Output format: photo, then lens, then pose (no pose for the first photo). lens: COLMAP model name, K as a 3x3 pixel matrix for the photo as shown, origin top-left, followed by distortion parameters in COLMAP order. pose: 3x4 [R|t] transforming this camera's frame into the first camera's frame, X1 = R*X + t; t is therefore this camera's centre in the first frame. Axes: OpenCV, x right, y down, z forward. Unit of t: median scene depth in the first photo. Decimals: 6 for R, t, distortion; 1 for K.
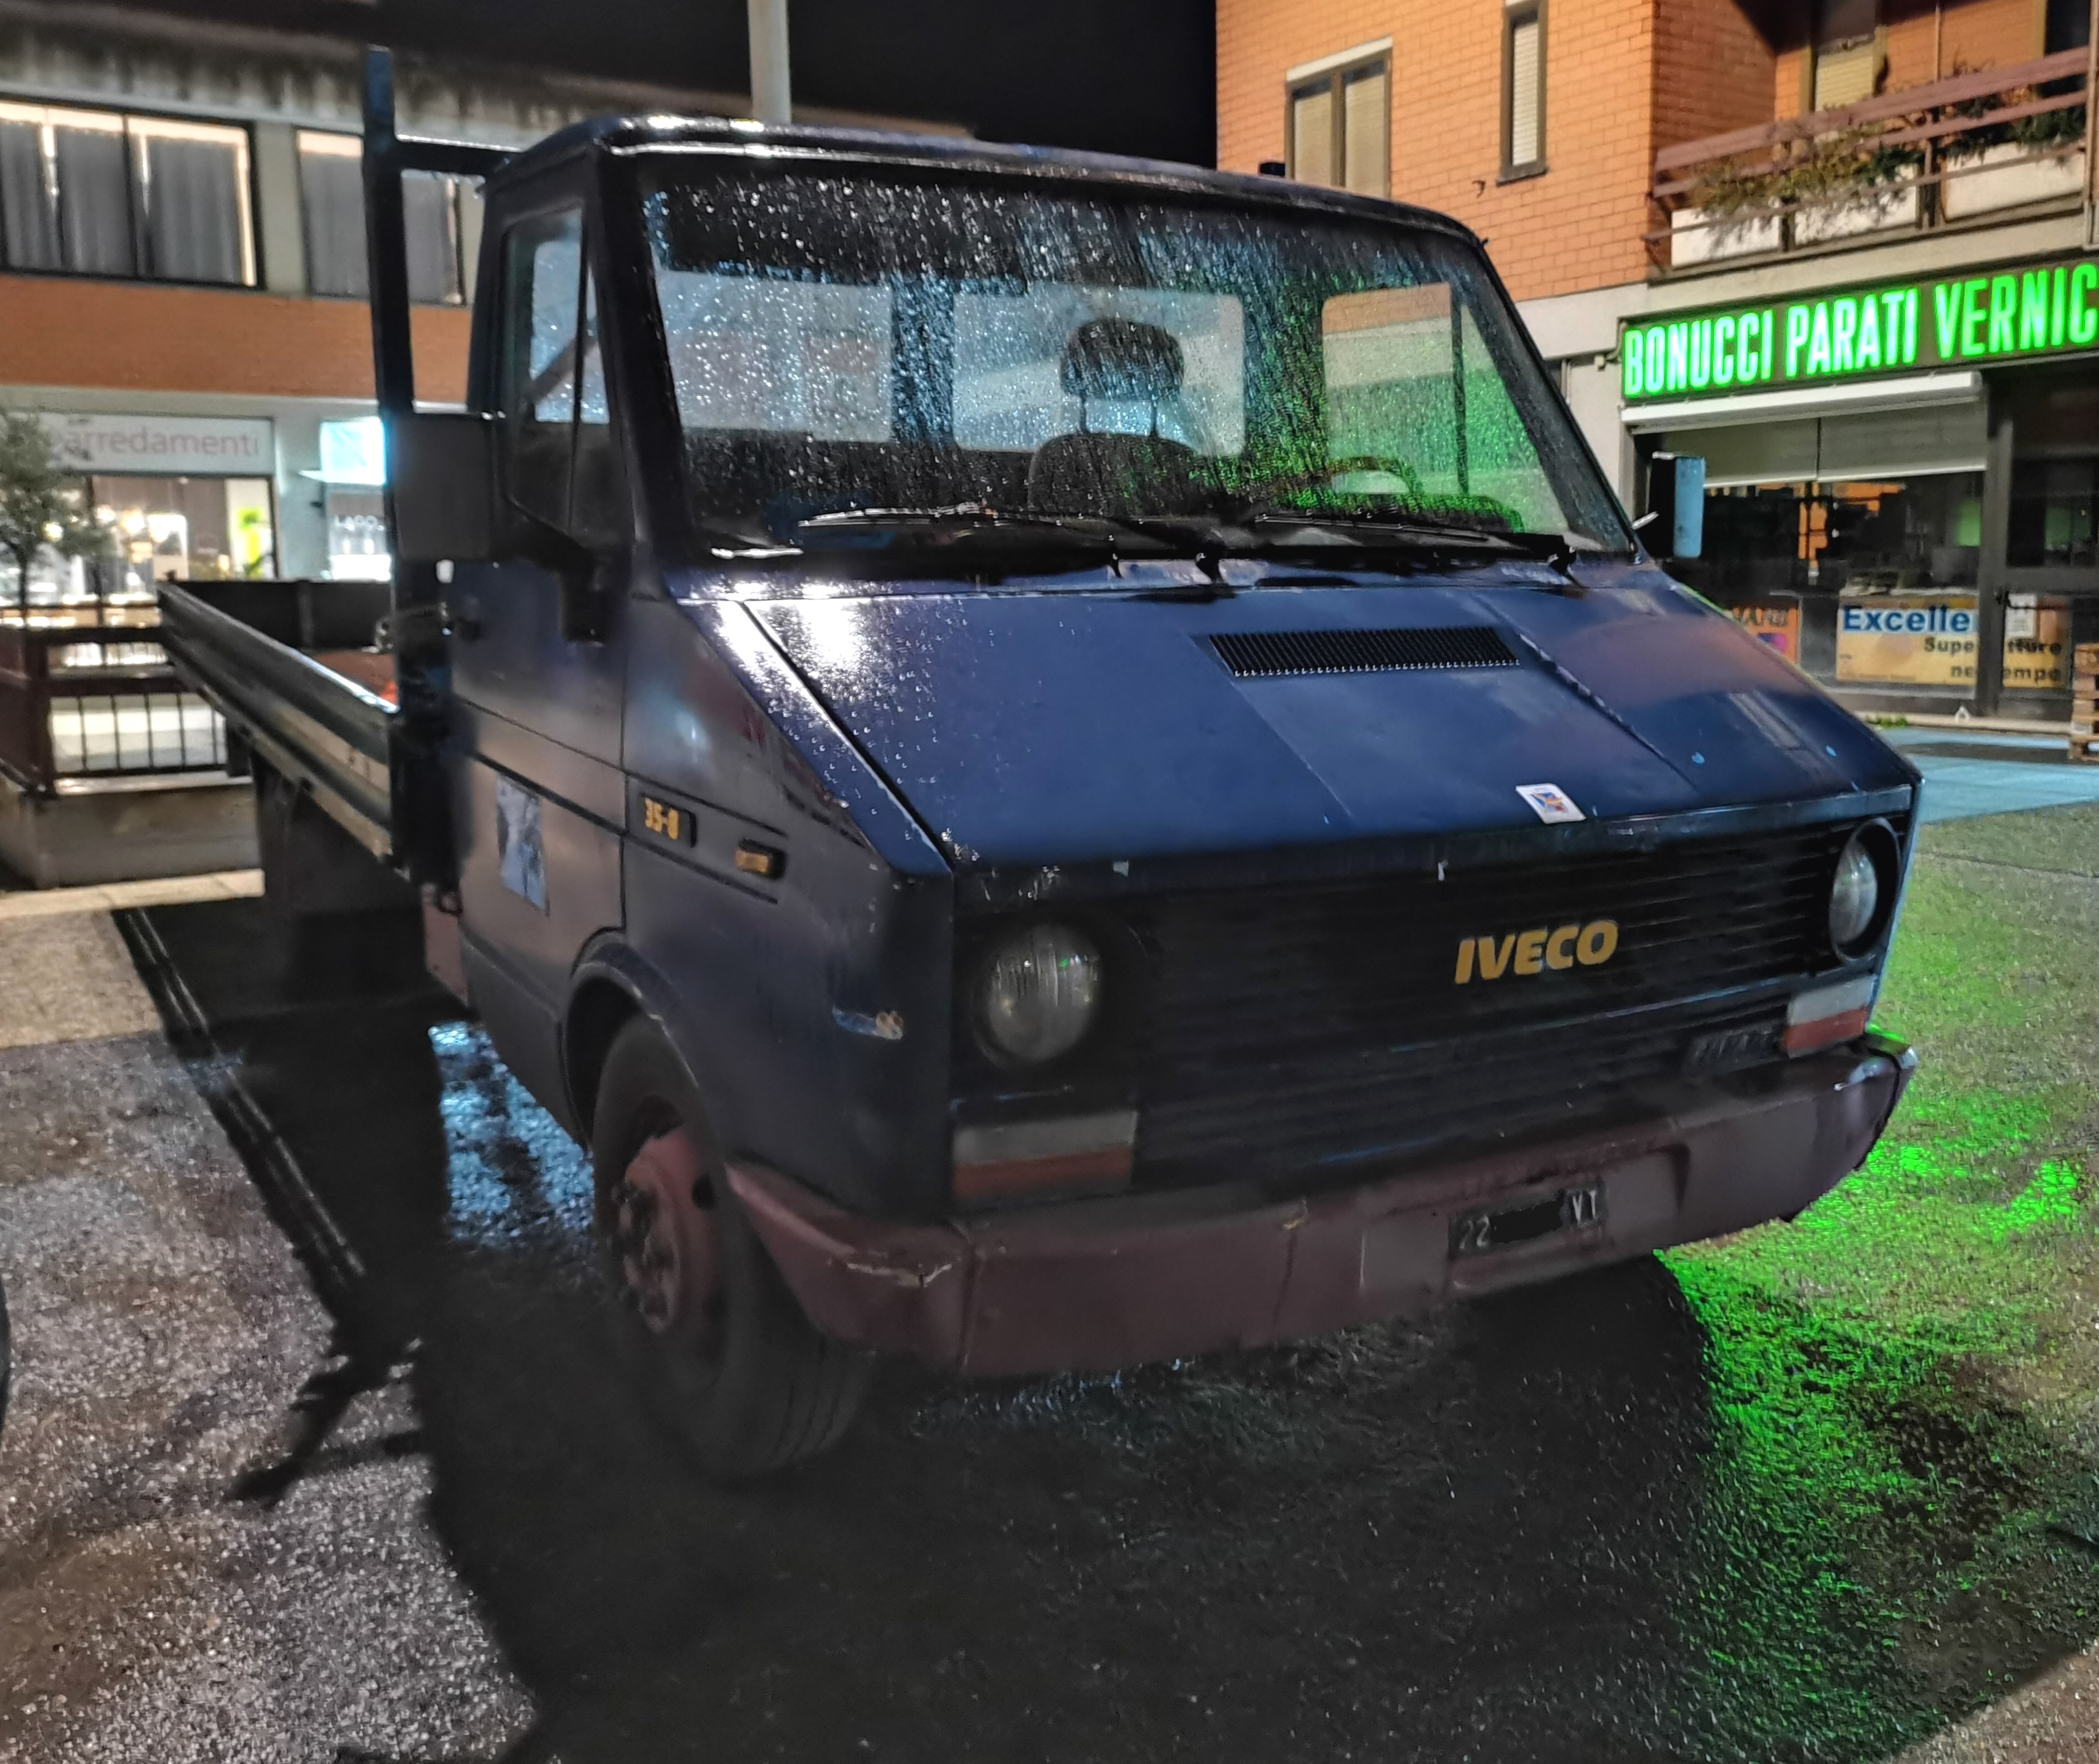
lens RADIAL K [[1981.0, 0, 1049.5], [0, 1981.0, 882.0], [0, 0, 1]] dist [0.005988, -0.004755]
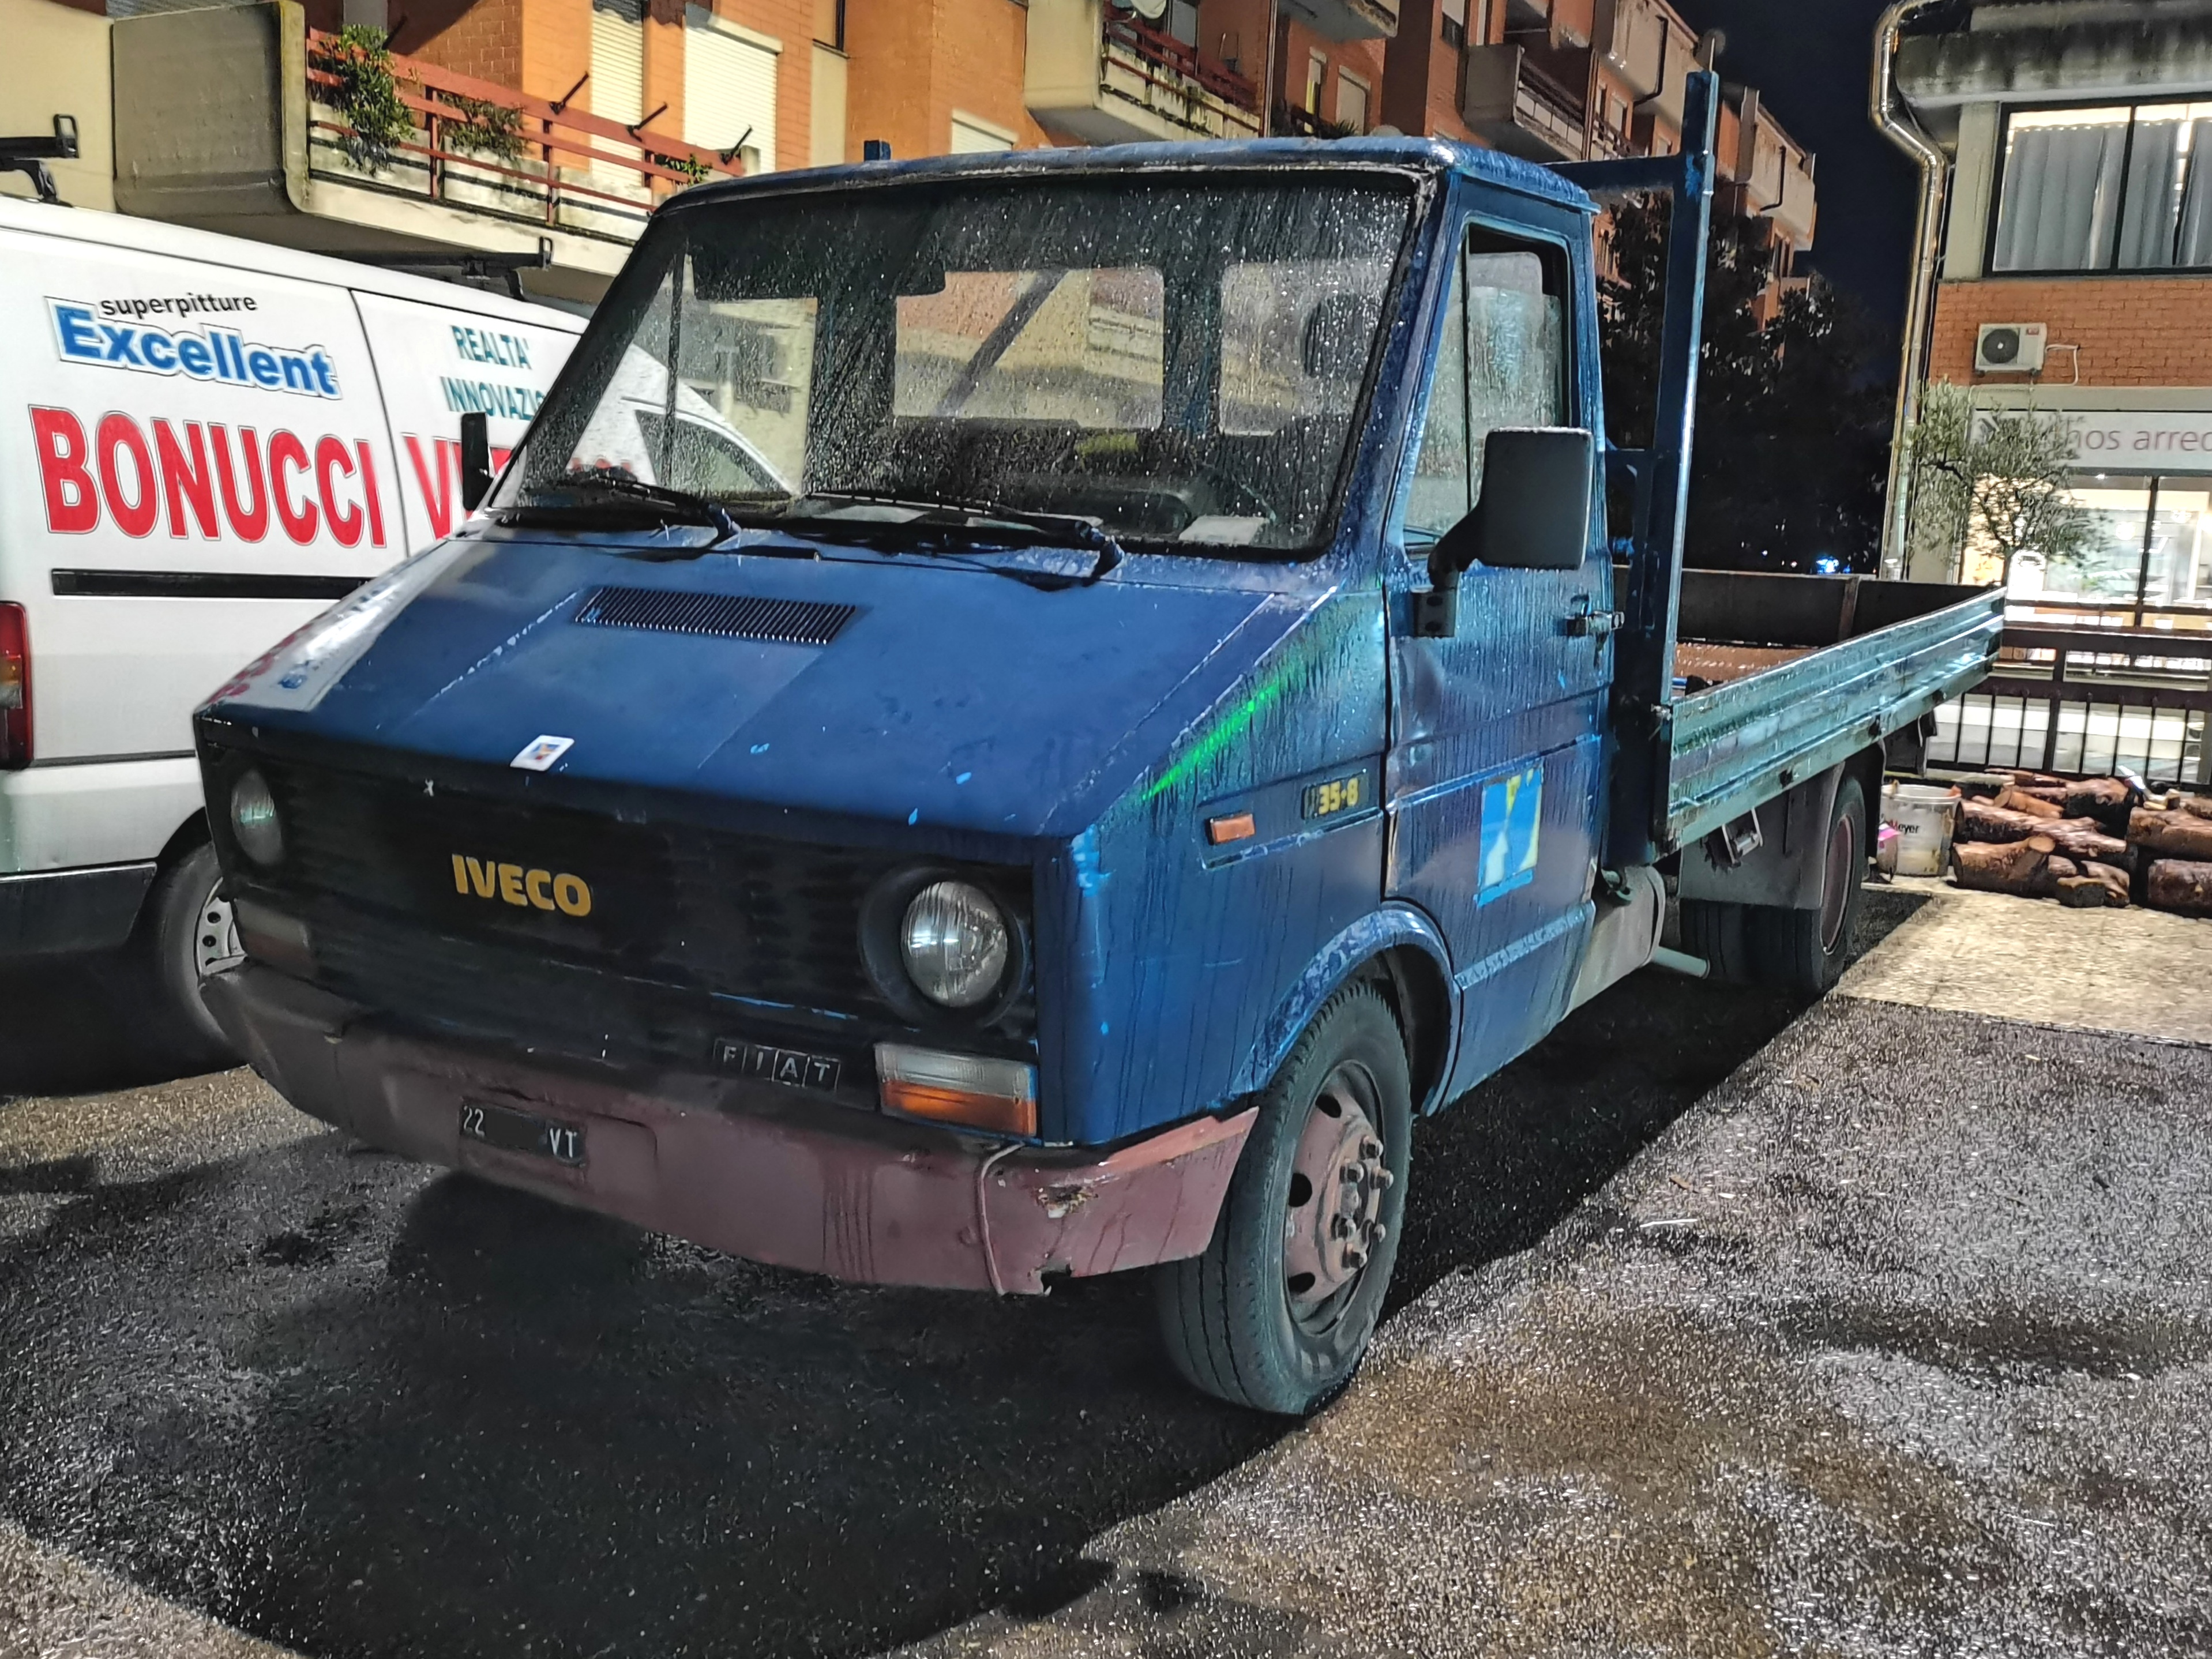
lens RADIAL K [[2007.9, 0, 1106.0], [0, 2007.9, 829.5], [0, 0, 1]] dist [-0.000172, 0.007115]
pose [[0.463275, 0.158834, -0.871865, 1.326769], [-0.183955, 0.979615, 0.080716, -0.140579], [0.866912, 0.122990, 0.483049, 0.727749]]
